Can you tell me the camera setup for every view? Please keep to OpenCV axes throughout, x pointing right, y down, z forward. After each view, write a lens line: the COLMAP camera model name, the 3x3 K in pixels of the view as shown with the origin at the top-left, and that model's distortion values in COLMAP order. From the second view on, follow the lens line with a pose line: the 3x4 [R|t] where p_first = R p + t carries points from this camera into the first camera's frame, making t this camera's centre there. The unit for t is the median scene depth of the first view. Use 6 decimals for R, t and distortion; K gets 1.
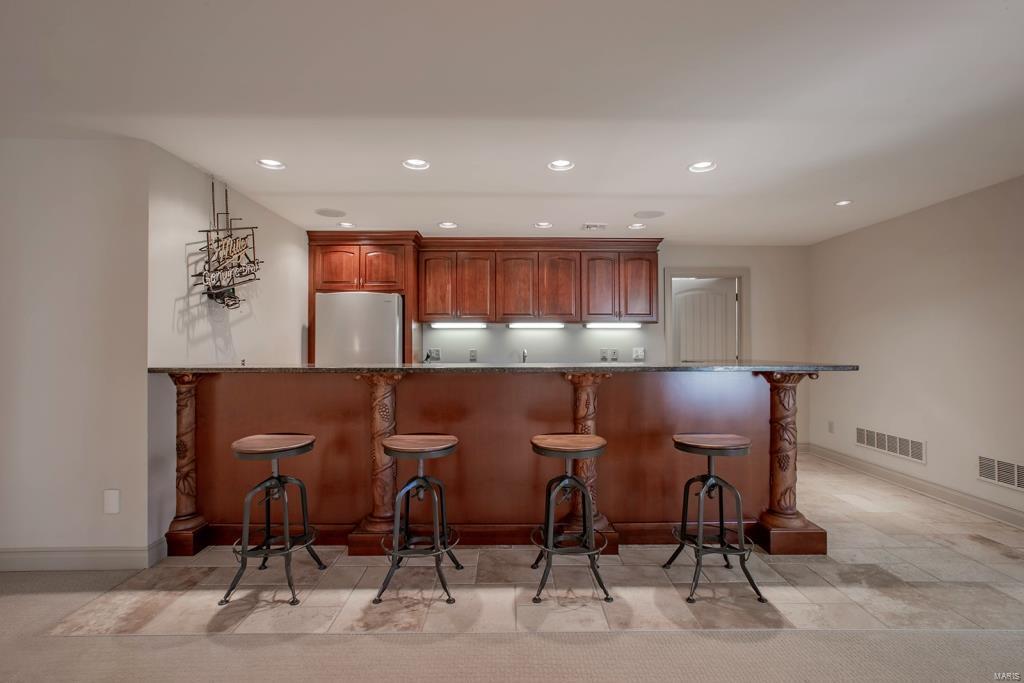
lens RADIAL K [[479.2, 0, 512.1], [0, 479.2, 343.4], [0, 0, 1]] dist [-0.021282, -0.000252]
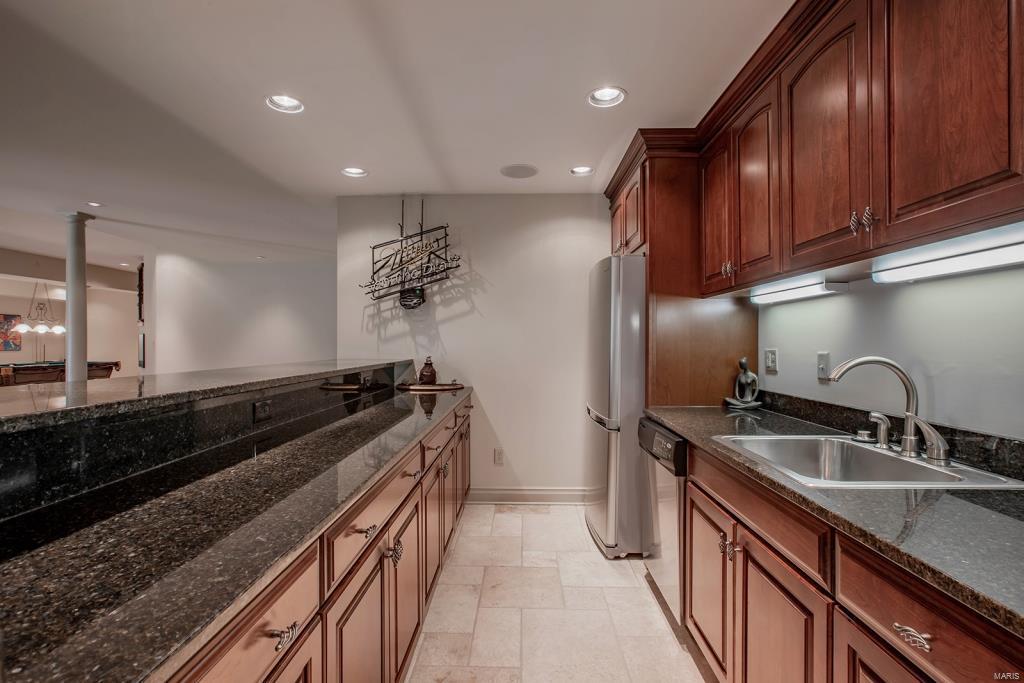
lens RADIAL K [[479.2, 0, 512.0], [0, 479.2, 341.2], [0, 0, 1]] dist [-0.021282, -0.000252]
pose [[-0.029691, -0.000489, -0.999559, 0.517049], [0.008329, 0.999965, -0.000737, 0.003462], [0.999524, -0.008347, -0.029685, 1.318002]]
